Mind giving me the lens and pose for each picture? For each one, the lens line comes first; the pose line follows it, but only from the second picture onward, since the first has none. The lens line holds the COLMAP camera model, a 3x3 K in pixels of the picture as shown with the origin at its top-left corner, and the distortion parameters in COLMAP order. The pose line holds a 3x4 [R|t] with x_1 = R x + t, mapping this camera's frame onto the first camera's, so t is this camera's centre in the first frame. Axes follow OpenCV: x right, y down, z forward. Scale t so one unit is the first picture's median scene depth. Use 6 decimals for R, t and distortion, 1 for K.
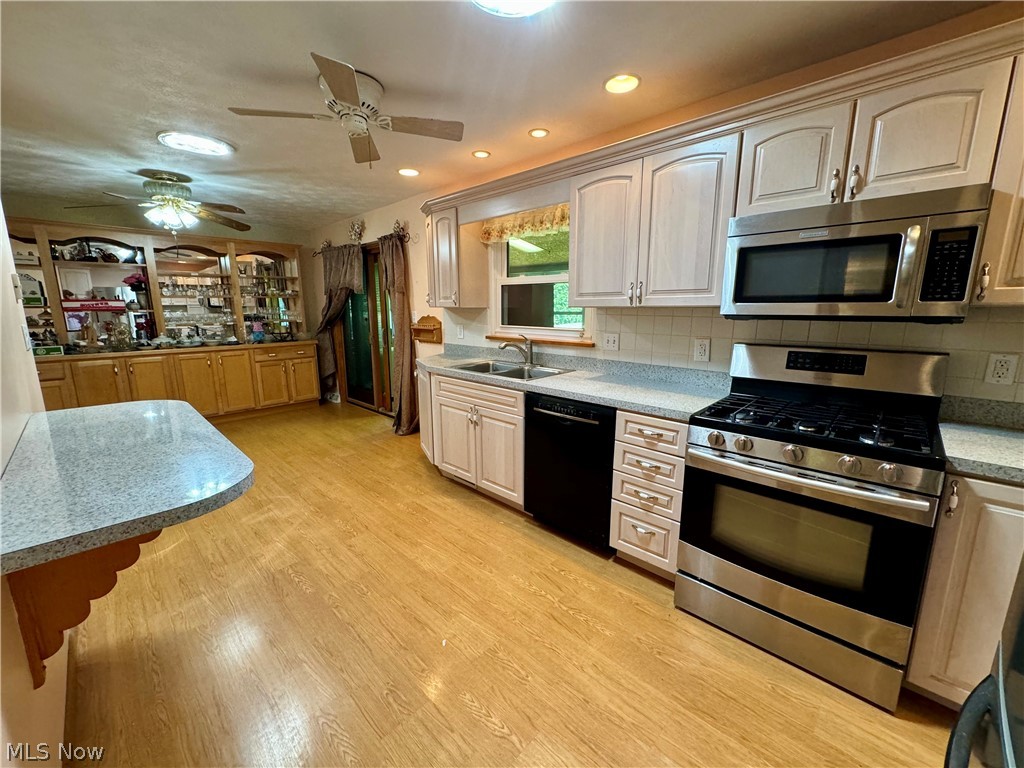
lens RADIAL K [[407.8, 0, 512.0], [0, 407.8, 384.0], [0, 0, 1]] dist [-0.002565, 0.000136]
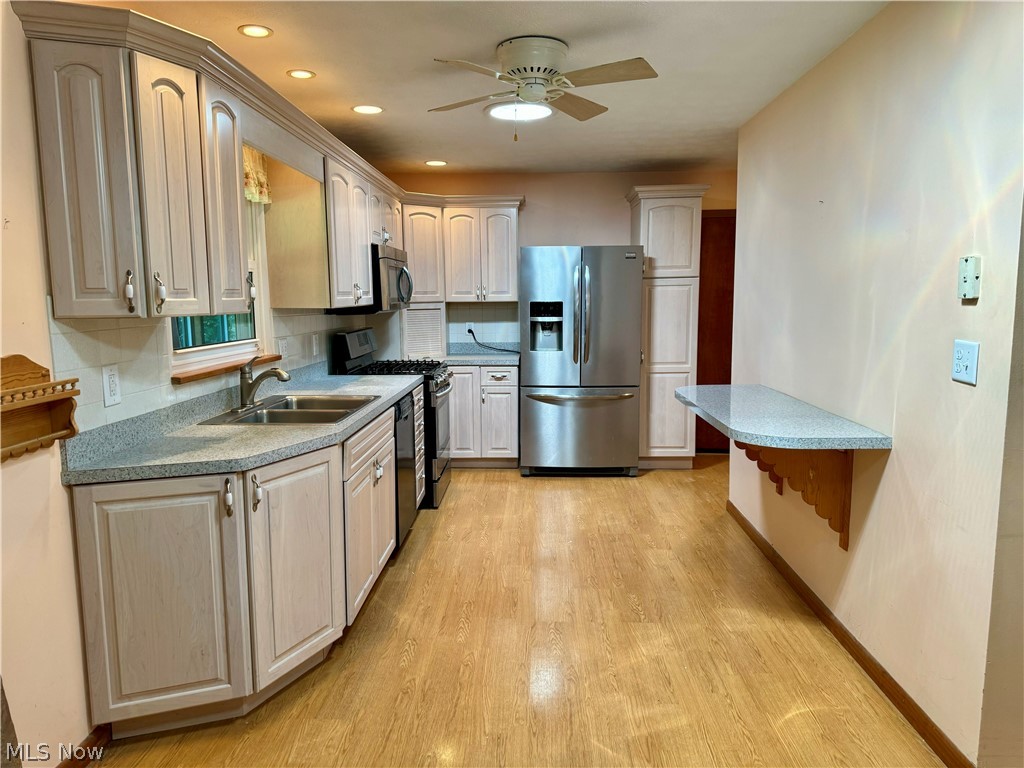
lens RADIAL K [[717.2, 0, 511.2], [0, 717.2, 388.2], [0, 0, 1]] dist [0.102629, -0.158708]
pose [[-0.666787, -0.090866, 0.739688, -1.342939], [0.145318, 0.957634, 0.248636, -0.381766], [-0.730943, 0.273277, -0.625334, 1.884962]]
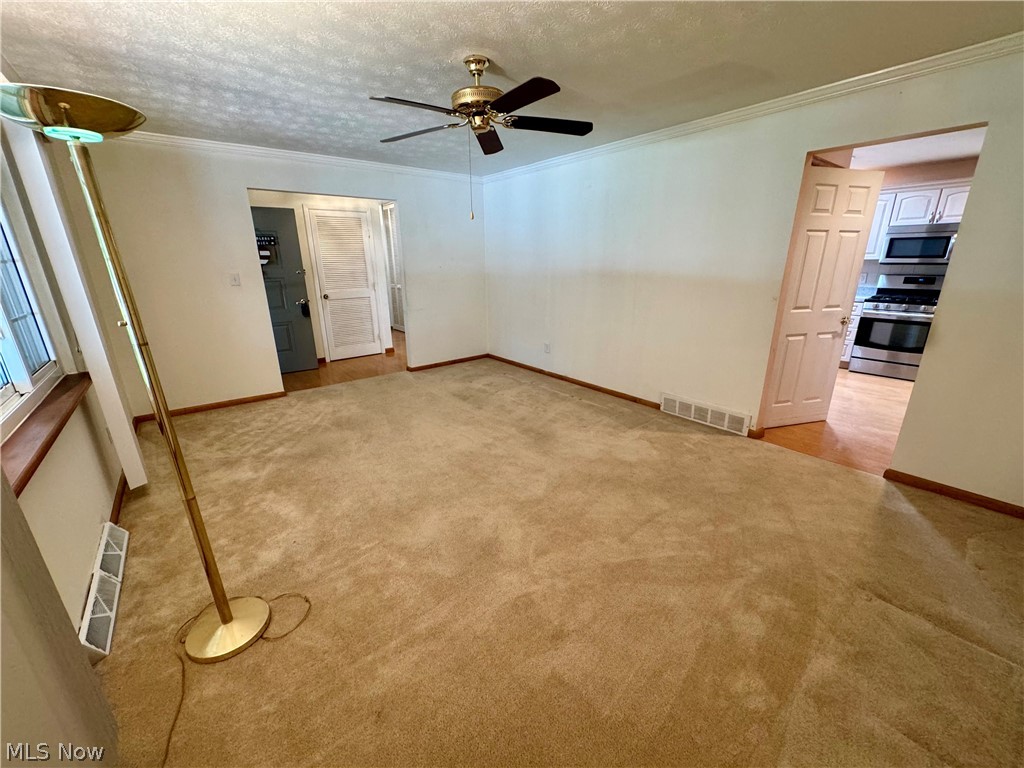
lens RADIAL K [[407.8, 0, 512.0], [0, 407.8, 384.0], [0, 0, 1]] dist [-0.002565, 0.000136]
pose [[0.992038, 0.025216, -0.123385, -1.265189], [-0.010561, 0.992955, 0.118017, 0.274275], [0.125492, -0.115774, 0.985316, -1.680624]]
